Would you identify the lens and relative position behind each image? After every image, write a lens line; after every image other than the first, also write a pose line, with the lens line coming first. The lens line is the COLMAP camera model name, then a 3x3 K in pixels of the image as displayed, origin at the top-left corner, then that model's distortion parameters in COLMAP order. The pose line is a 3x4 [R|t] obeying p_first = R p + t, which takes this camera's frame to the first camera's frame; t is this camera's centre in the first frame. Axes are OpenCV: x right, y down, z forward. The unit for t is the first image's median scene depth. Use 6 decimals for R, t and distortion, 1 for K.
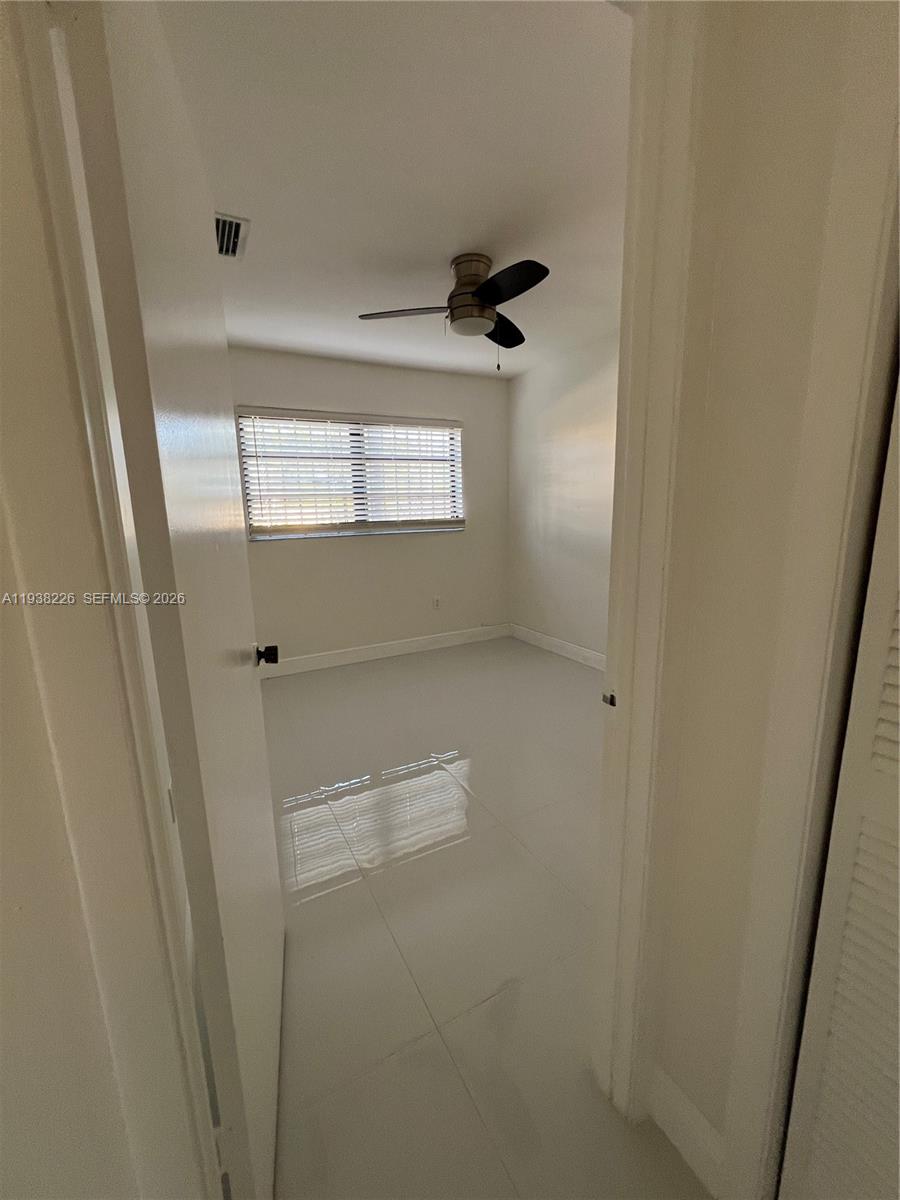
lens RADIAL K [[483.4, 0, 446.7], [0, 483.4, 602.1], [0, 0, 1]] dist [-0.001660, -0.000014]
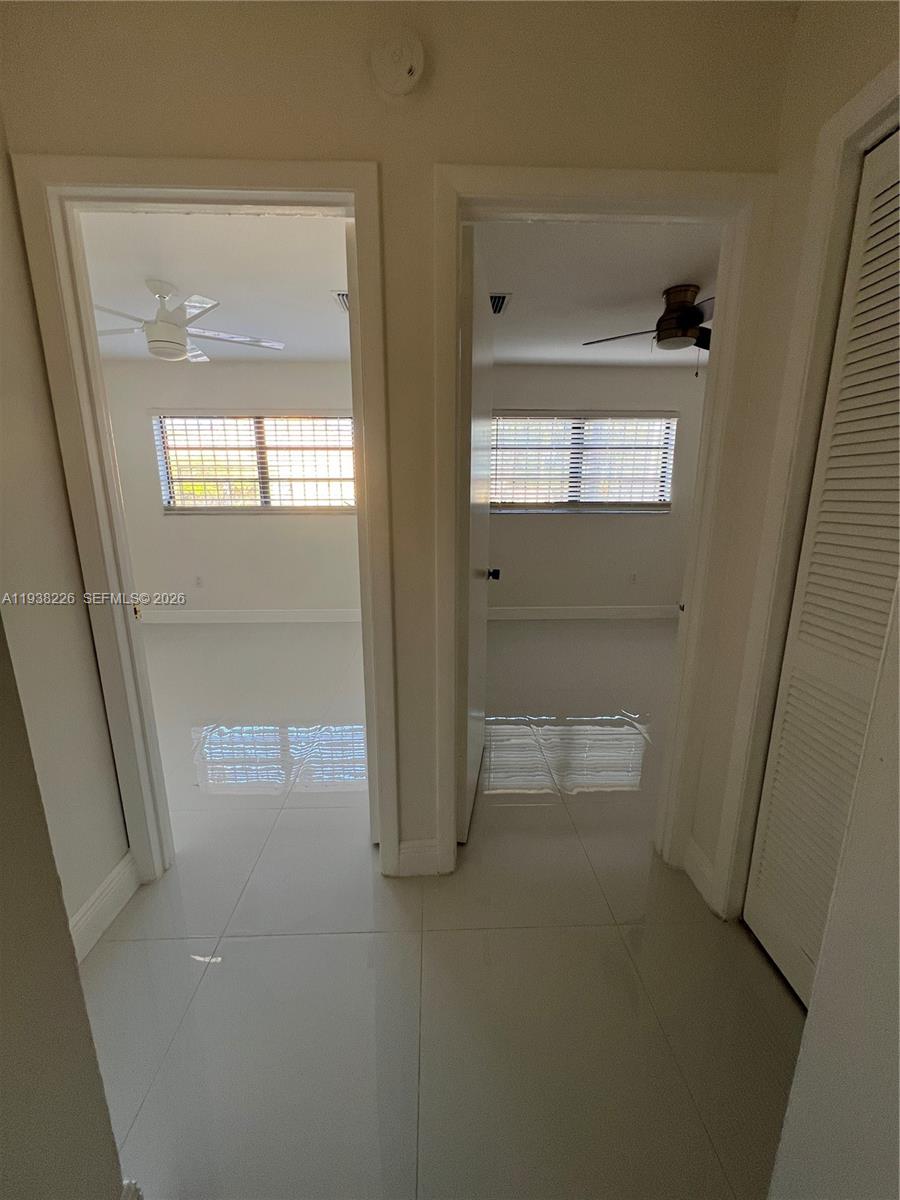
lens RADIAL K [[483.4, 0, 446.7], [0, 483.4, 602.1], [0, 0, 1]] dist [-0.001660, -0.000014]
pose [[0.899809, 0.120436, -0.419332, 0.071394], [-0.104408, 0.992658, 0.061061, 0.038664], [0.423607, -0.011162, 0.905777, -0.212379]]
